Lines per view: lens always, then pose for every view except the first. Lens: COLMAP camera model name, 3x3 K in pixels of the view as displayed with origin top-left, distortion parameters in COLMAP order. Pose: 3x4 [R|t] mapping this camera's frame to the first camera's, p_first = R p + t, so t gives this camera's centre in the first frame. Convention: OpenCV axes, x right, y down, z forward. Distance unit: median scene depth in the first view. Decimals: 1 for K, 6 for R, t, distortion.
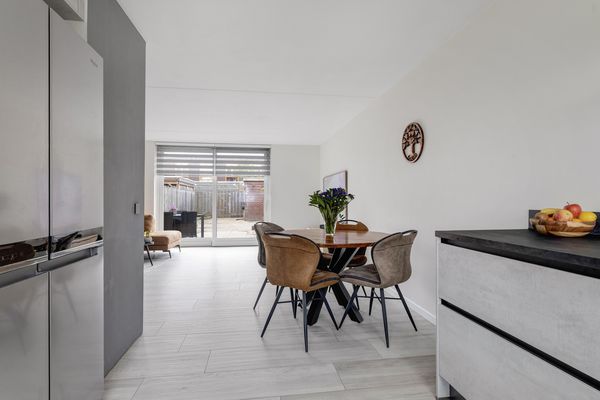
lens RADIAL K [[304.1, 0, 301.4], [0, 304.1, 197.7], [0, 0, 1]] dist [-0.000961, -0.000067]
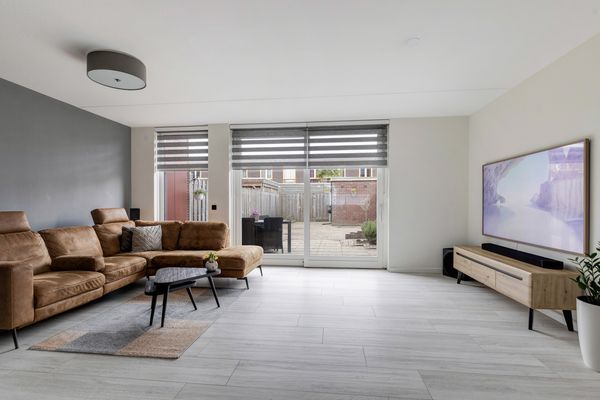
lens RADIAL K [[298.0, 0, 298.1], [0, 298.0, 204.2], [0, 0, 1]] dist [0.000056, -0.000115]
pose [[0.963444, -0.000412, -0.267910, -0.271093], [0.003778, 0.999920, 0.012047, 0.006992], [0.267884, -0.012619, 0.963369, 0.737421]]
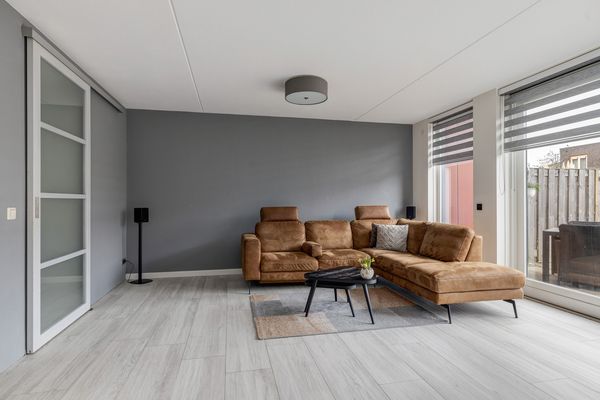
lens RADIAL K [[321.7, 0, 300.0], [0, 321.7, 200.0], [0, 0, 1]] dist [0.004258, 0.001025]
pose [[0.056076, -0.002628, -0.998423, 0.108135], [0.010752, 0.999940, -0.002028, 0.008485], [0.998369, -0.010621, 0.056101, 1.362019]]
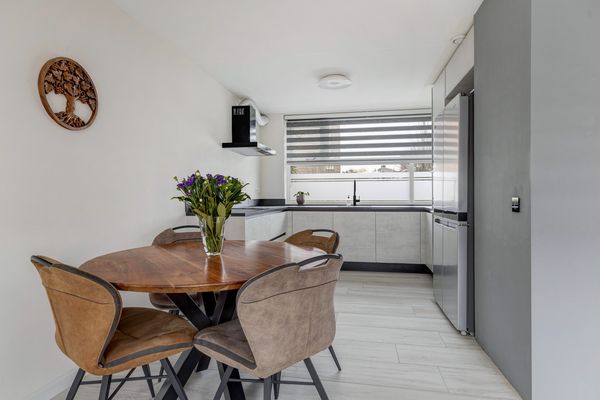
lens RADIAL K [[335.8, 0, 300.0], [0, 335.8, 200.0], [0, 0, 1]] dist [0.003597, 0.000656]
pose [[-0.936980, 0.003444, 0.349366, -0.264525], [0.000289, 0.999959, -0.009083, 0.025434], [-0.349383, -0.008409, -0.936942, 1.438321]]
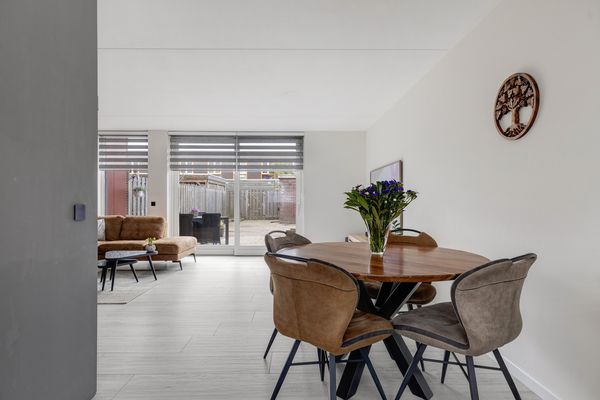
lens RADIAL K [[335.8, 0, 300.0], [0, 335.8, 200.0], [0, 0, 1]] dist [0.003597, 0.000656]
pose [[0.990404, 0.001545, -0.138191, 0.028570], [-0.000566, 0.999975, 0.007117, 0.002923], [0.138198, -0.006970, 0.990380, 0.263123]]
